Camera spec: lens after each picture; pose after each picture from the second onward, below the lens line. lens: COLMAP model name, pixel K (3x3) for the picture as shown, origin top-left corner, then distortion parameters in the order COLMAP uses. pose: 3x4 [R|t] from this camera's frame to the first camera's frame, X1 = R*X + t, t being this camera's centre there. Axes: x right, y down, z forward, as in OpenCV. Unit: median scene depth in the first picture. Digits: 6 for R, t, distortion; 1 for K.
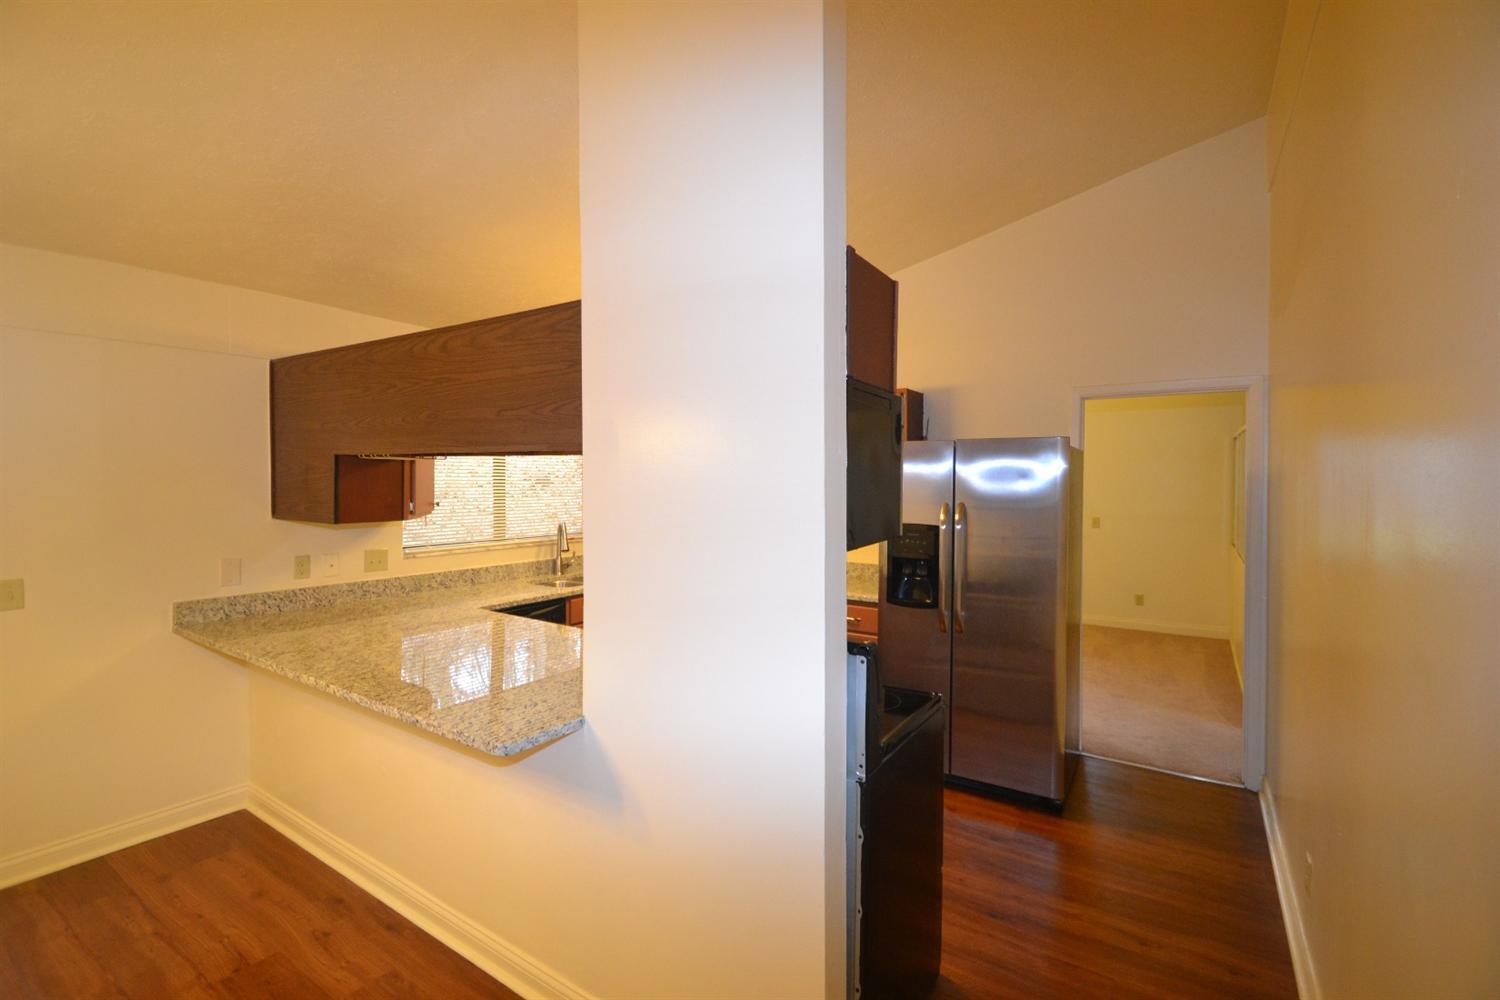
lens RADIAL K [[674.7, 0, 748.1], [0, 674.7, 492.4], [0, 0, 1]] dist [-0.000635, -0.000431]
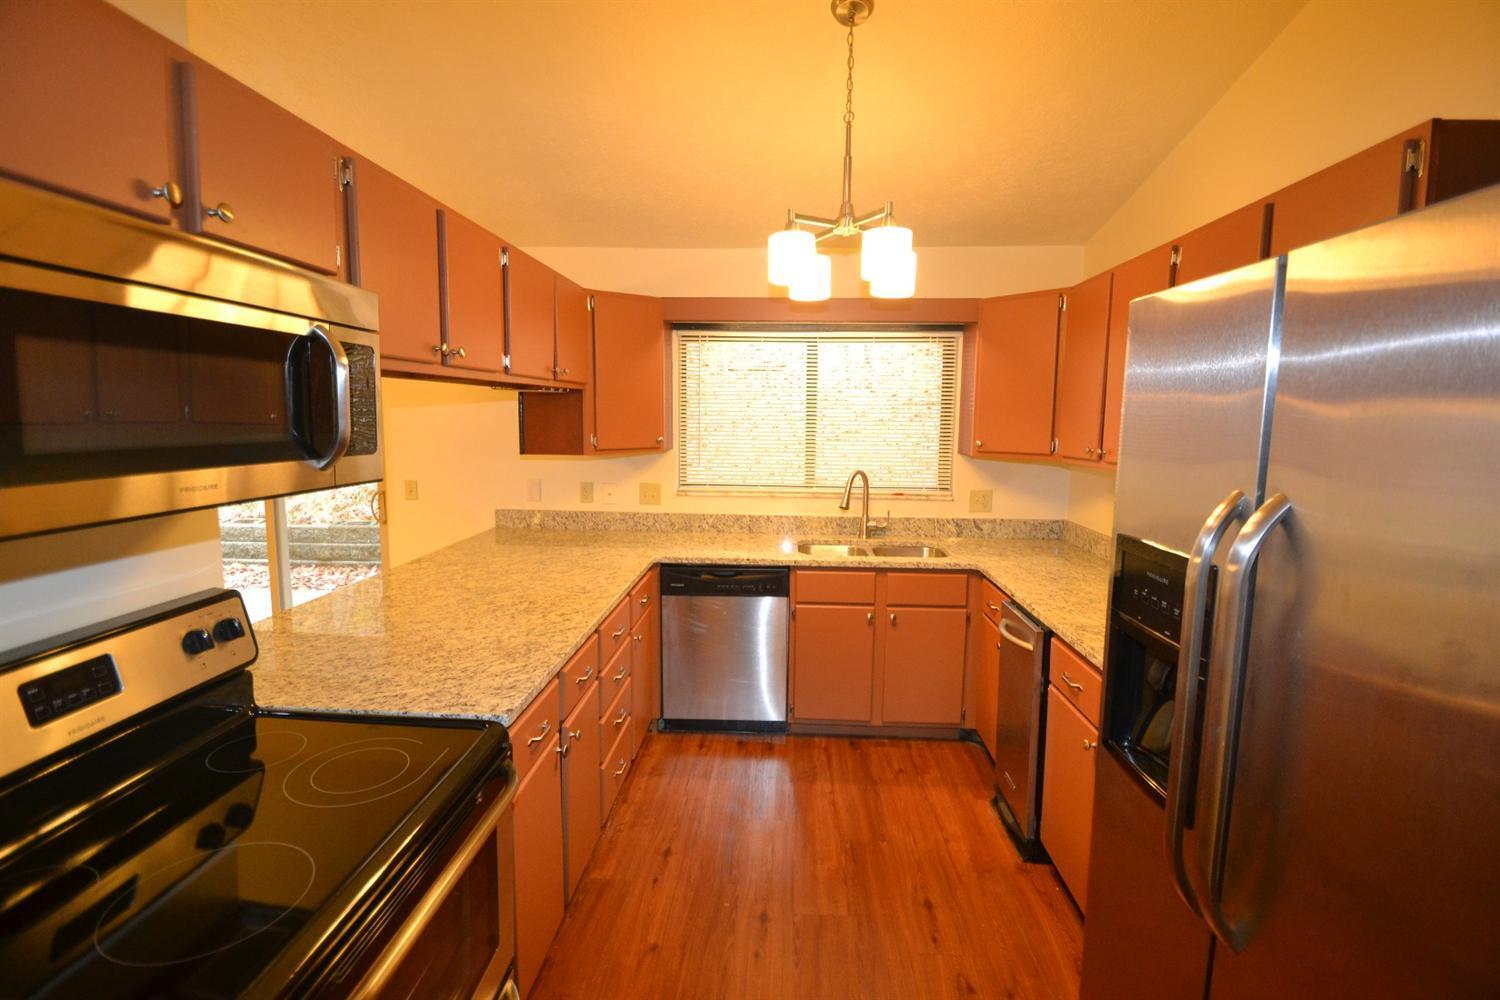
lens RADIAL K [[674.7, 0, 747.4], [0, 674.7, 494.8], [0, 0, 1]] dist [-0.000635, -0.000431]
pose [[0.506124, 0.095938, -0.857108, 0.390659], [-0.024914, 0.995006, 0.096661, 0.000335], [0.862101, -0.027568, 0.505987, 0.606893]]
